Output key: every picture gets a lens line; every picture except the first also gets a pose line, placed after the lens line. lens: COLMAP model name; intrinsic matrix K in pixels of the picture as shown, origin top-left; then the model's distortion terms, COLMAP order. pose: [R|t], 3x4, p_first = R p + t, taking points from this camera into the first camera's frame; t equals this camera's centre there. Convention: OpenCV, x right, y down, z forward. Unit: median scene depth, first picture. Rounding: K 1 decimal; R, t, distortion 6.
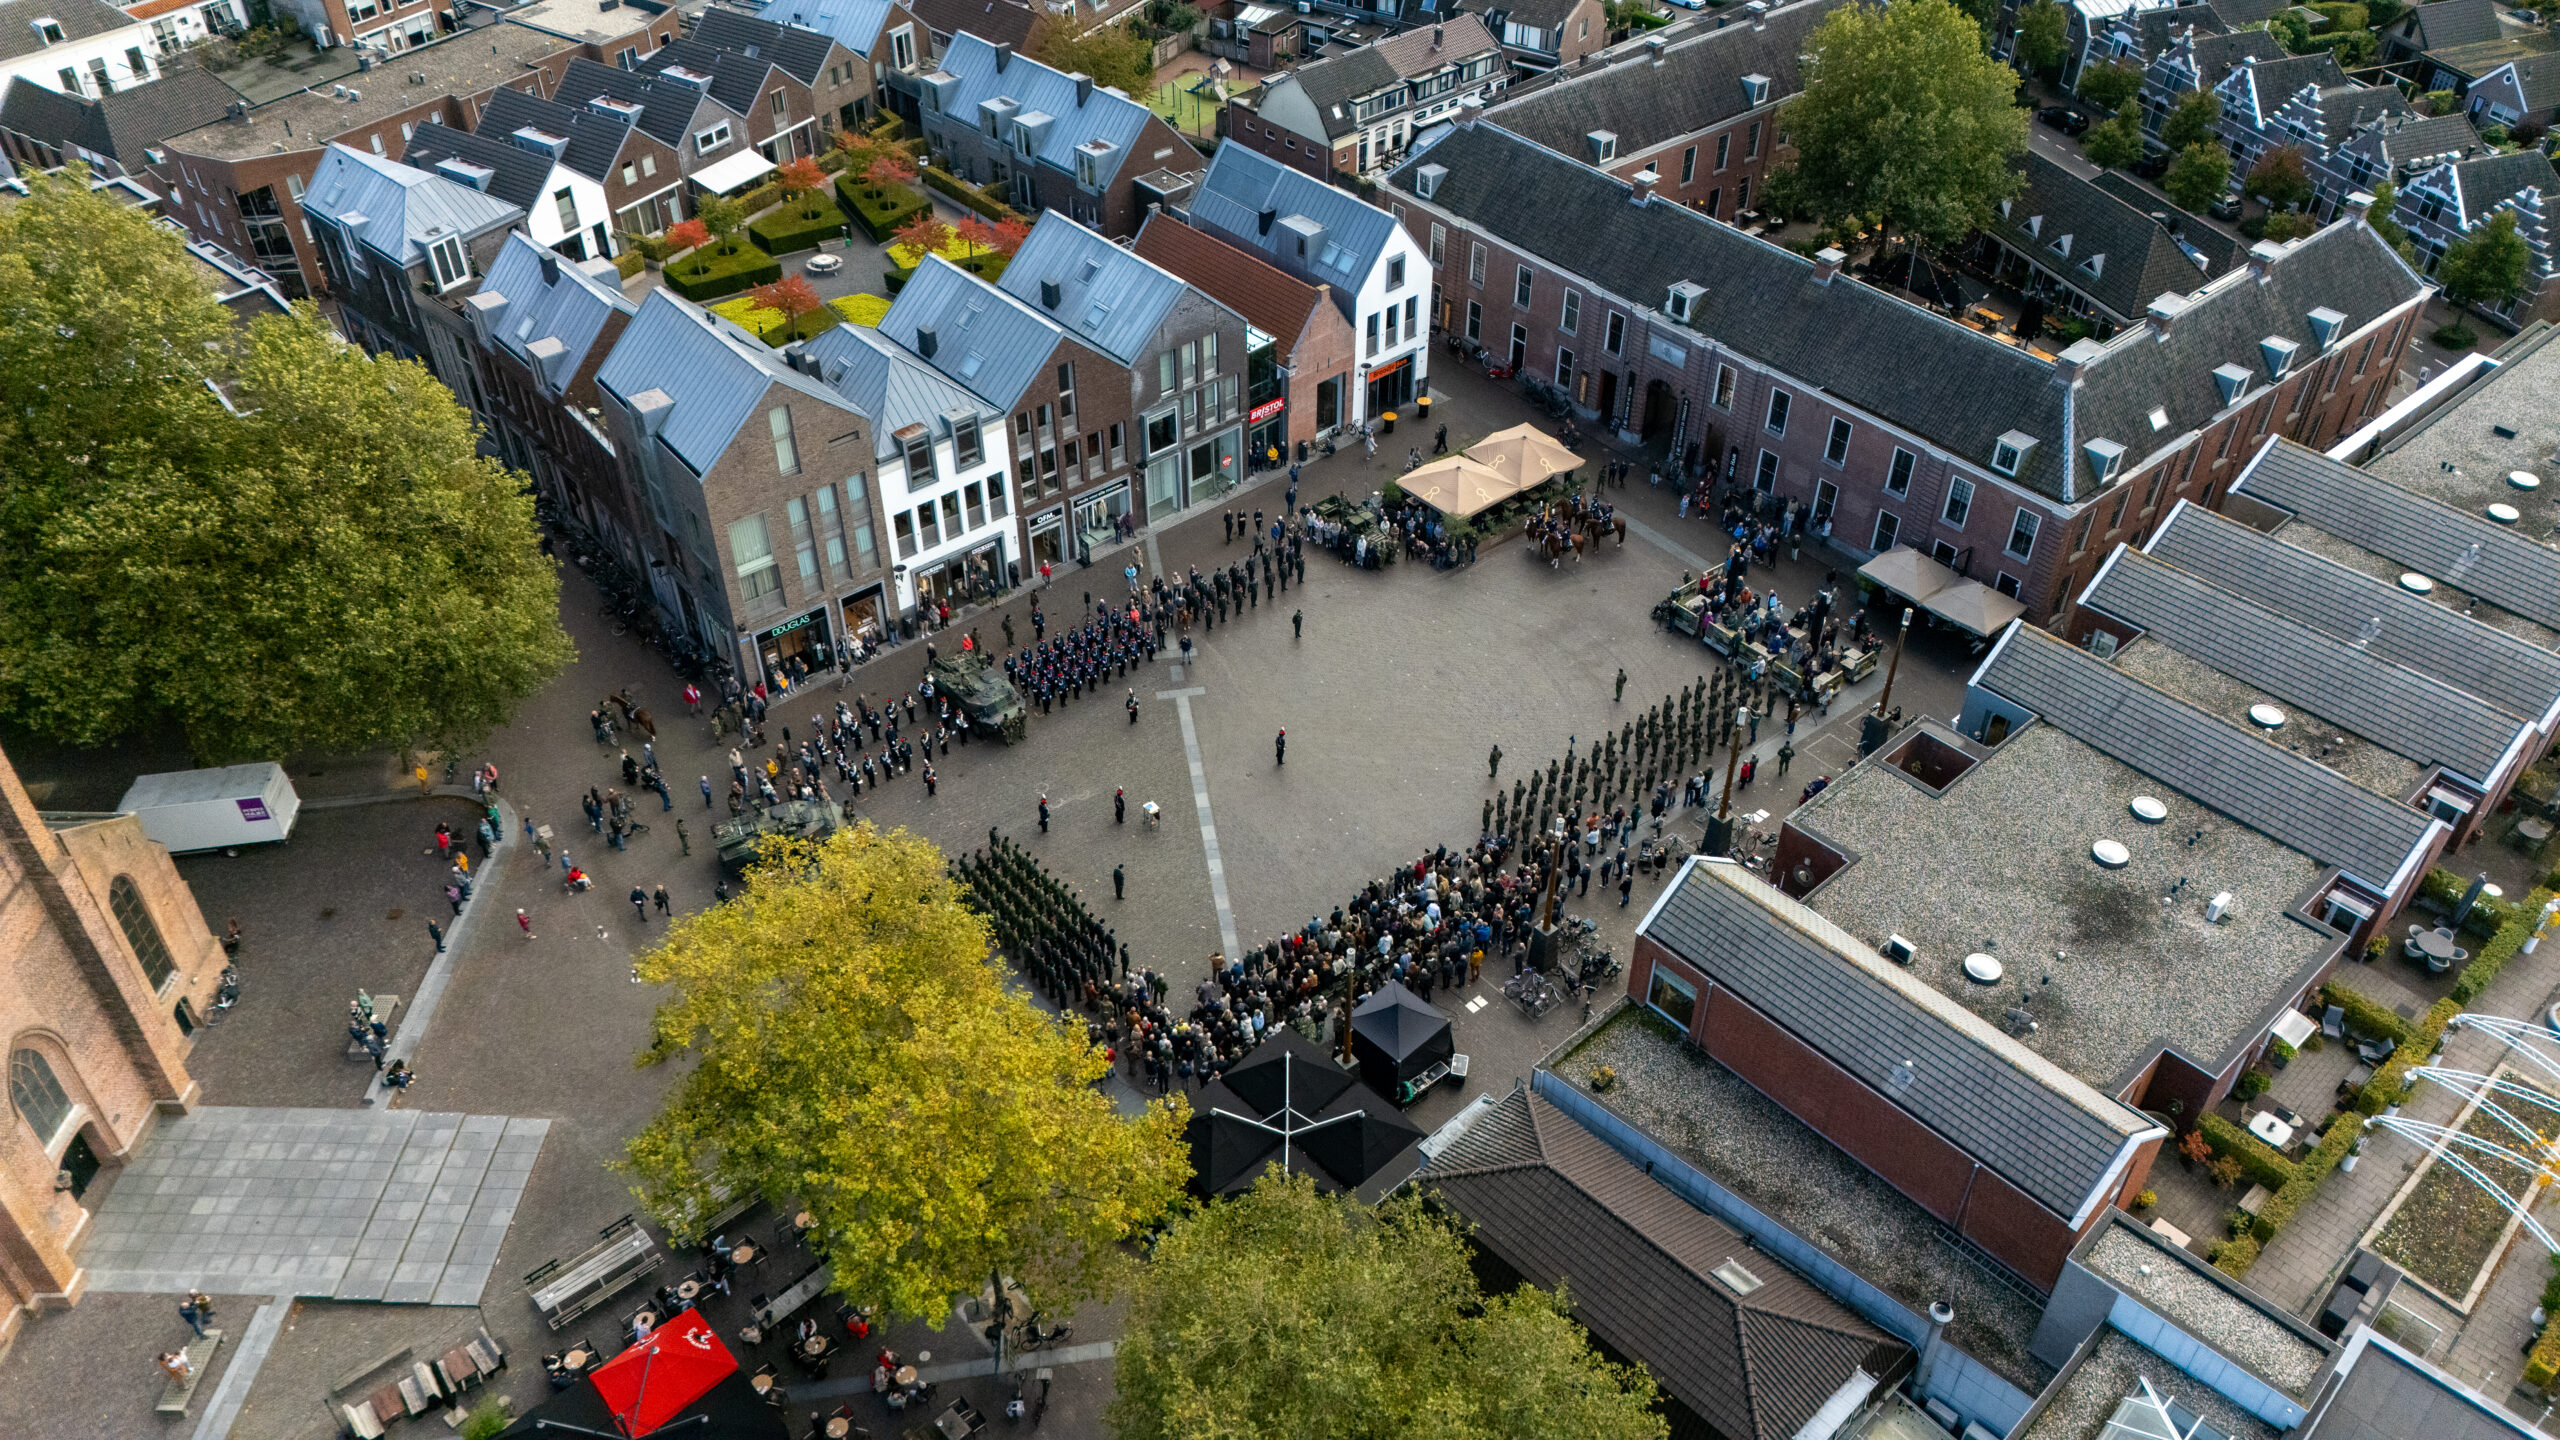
lens RADIAL K [[1872.4, 0, 1272.6], [0, 1872.4, 717.7], [0, 0, 1]] dist [0.073234, -0.064550]
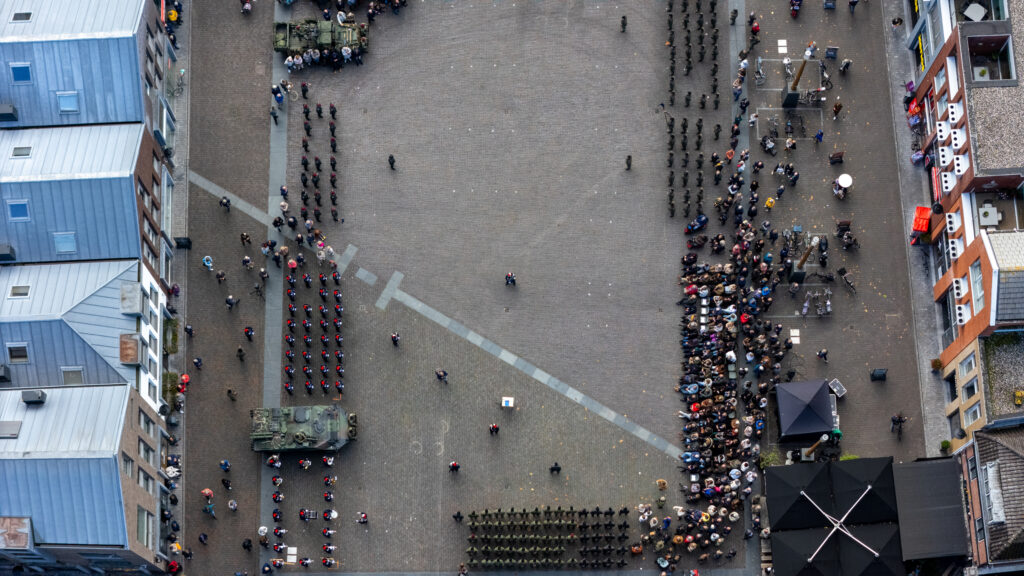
lens RADIAL K [[2065.5, 0, 512.0], [0, 2065.5, 288.0], [0, 0, 1]] dist [-0.496923, 3.535540]
pose [[0.633092, -0.751644, 0.185005, -0.242999], [0.487121, 0.572598, 0.659428, -0.843570], [-0.601588, -0.327358, 0.728648, 0.007006]]
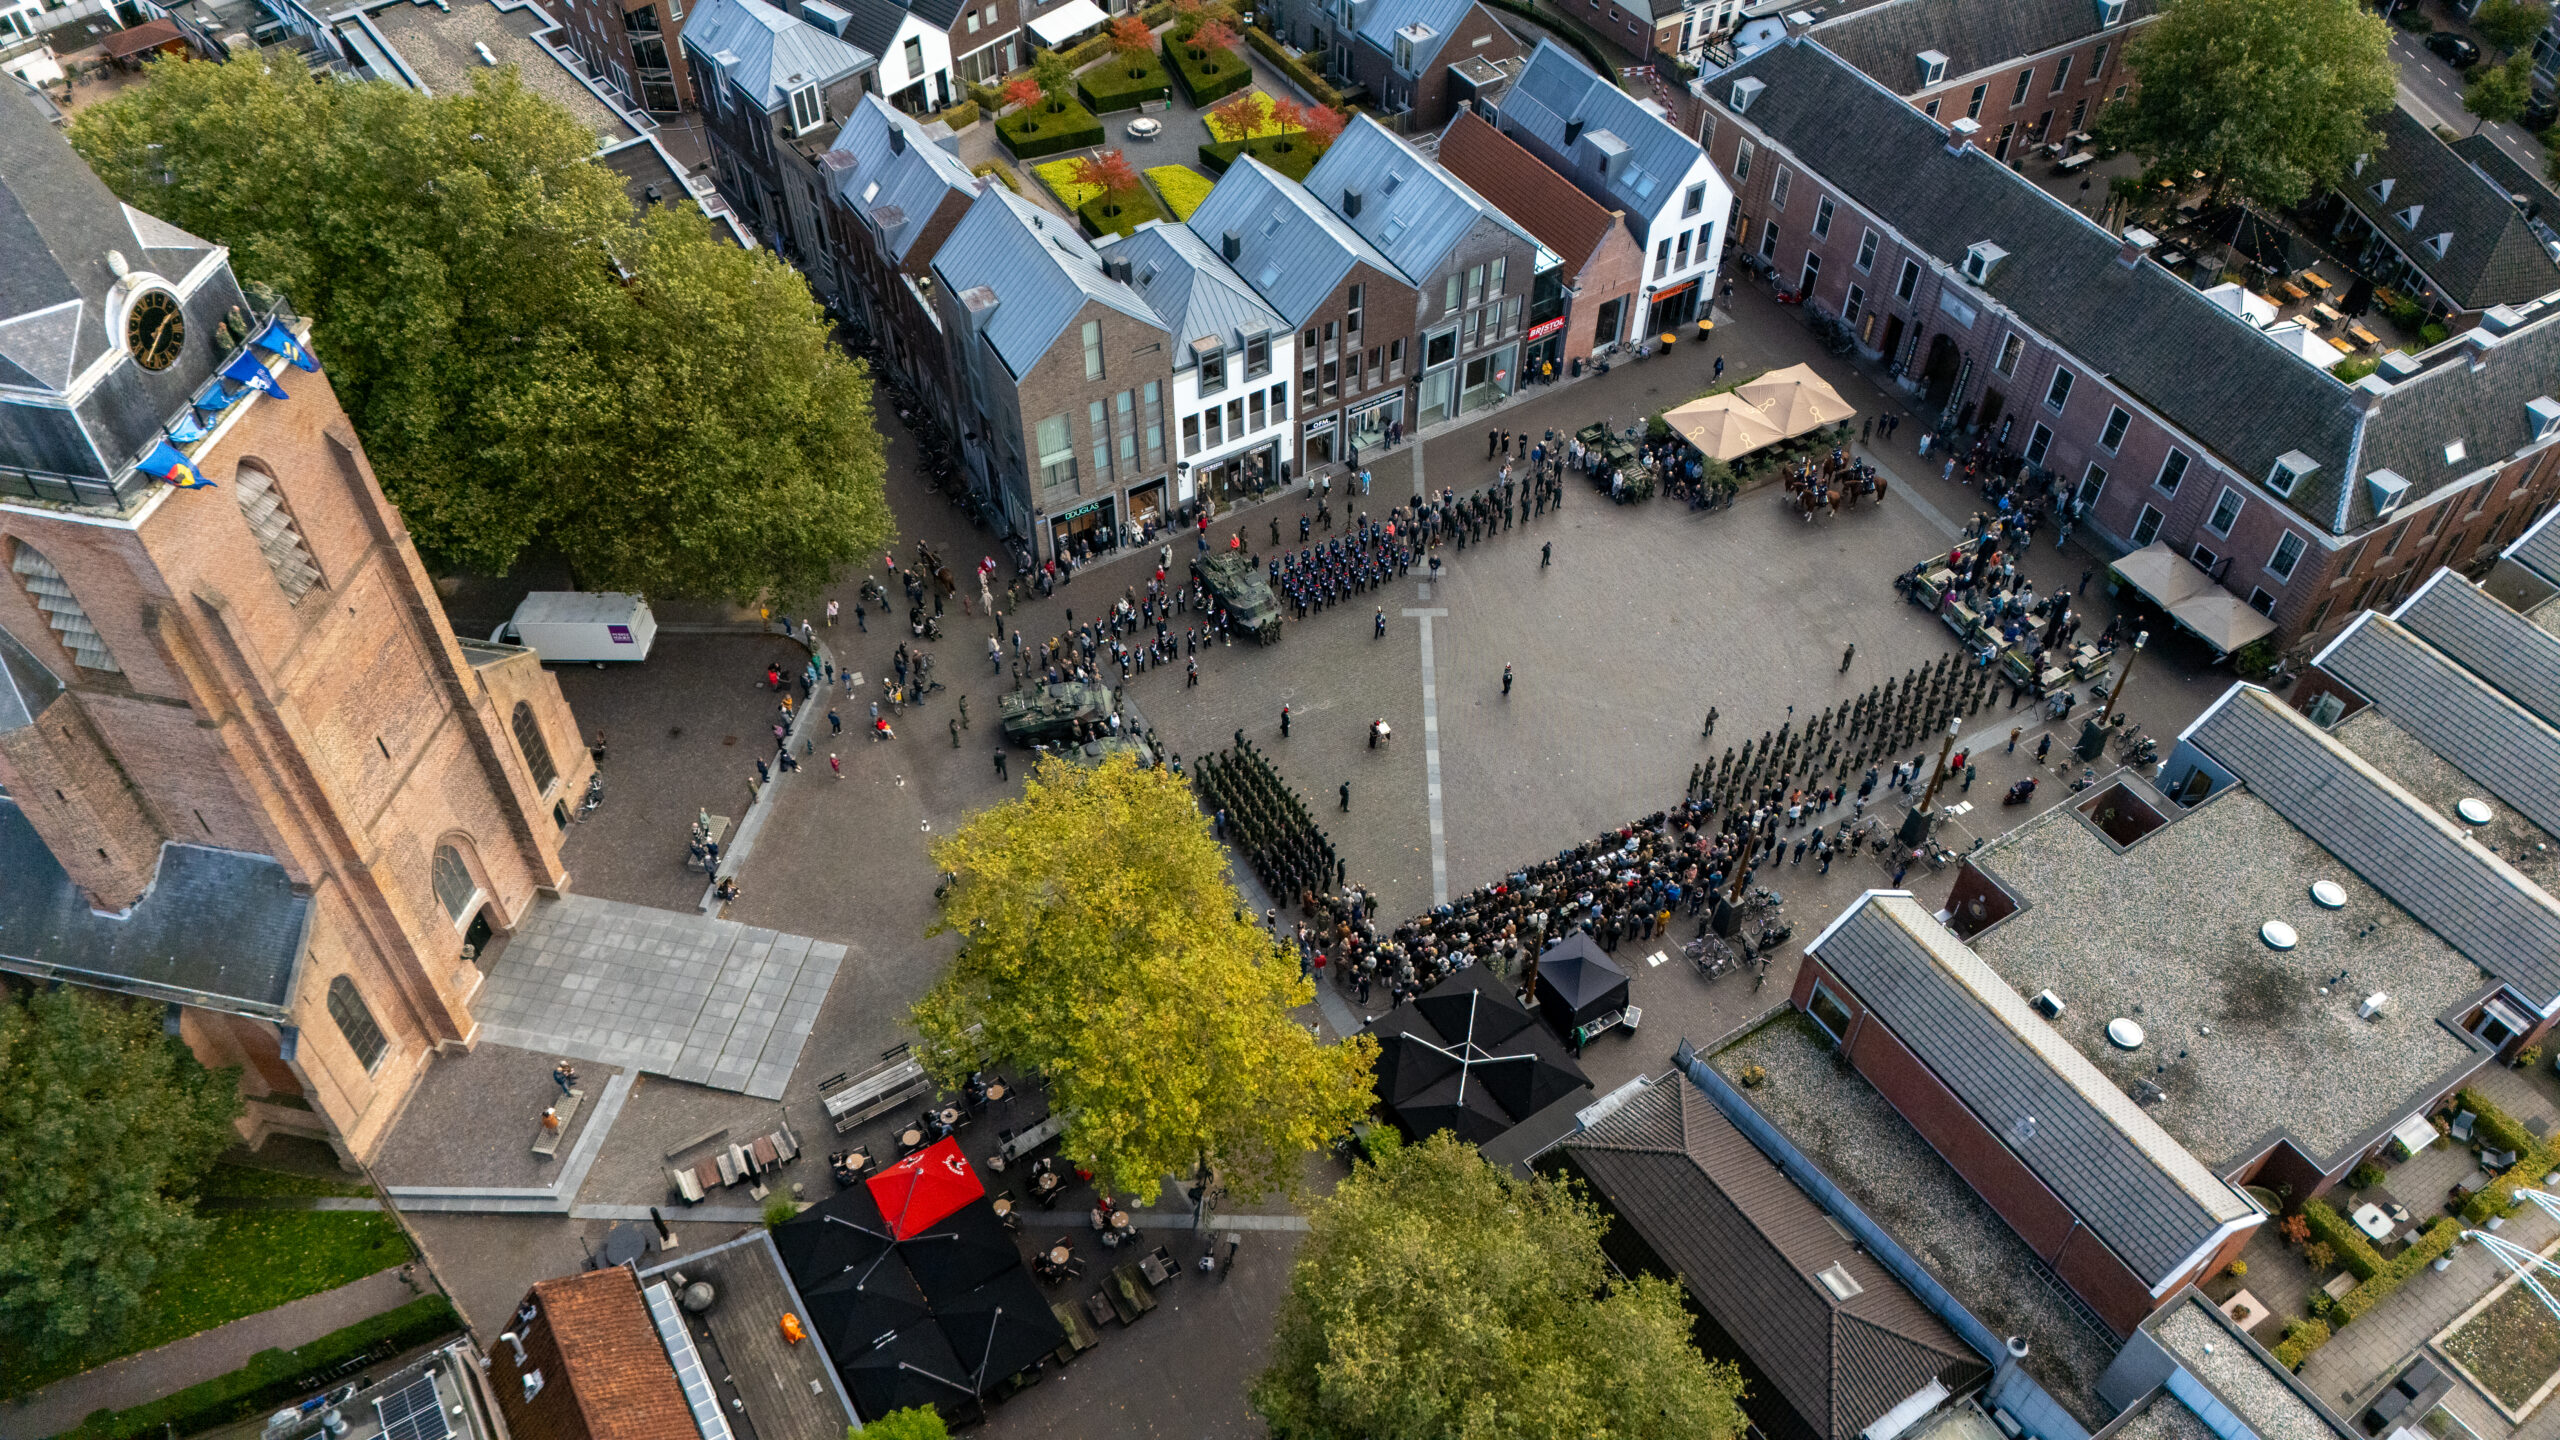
lens RADIAL K [[1872.4, 0, 1272.6], [0, 1872.4, 717.7], [0, 0, 1]] dist [0.073234, -0.064550]
pose [[0.984043, 0.129185, -0.122351, 0.003327], [-0.111260, 0.983382, 0.143464, -0.098859], [0.138851, -0.127562, 0.982063, -0.074314]]
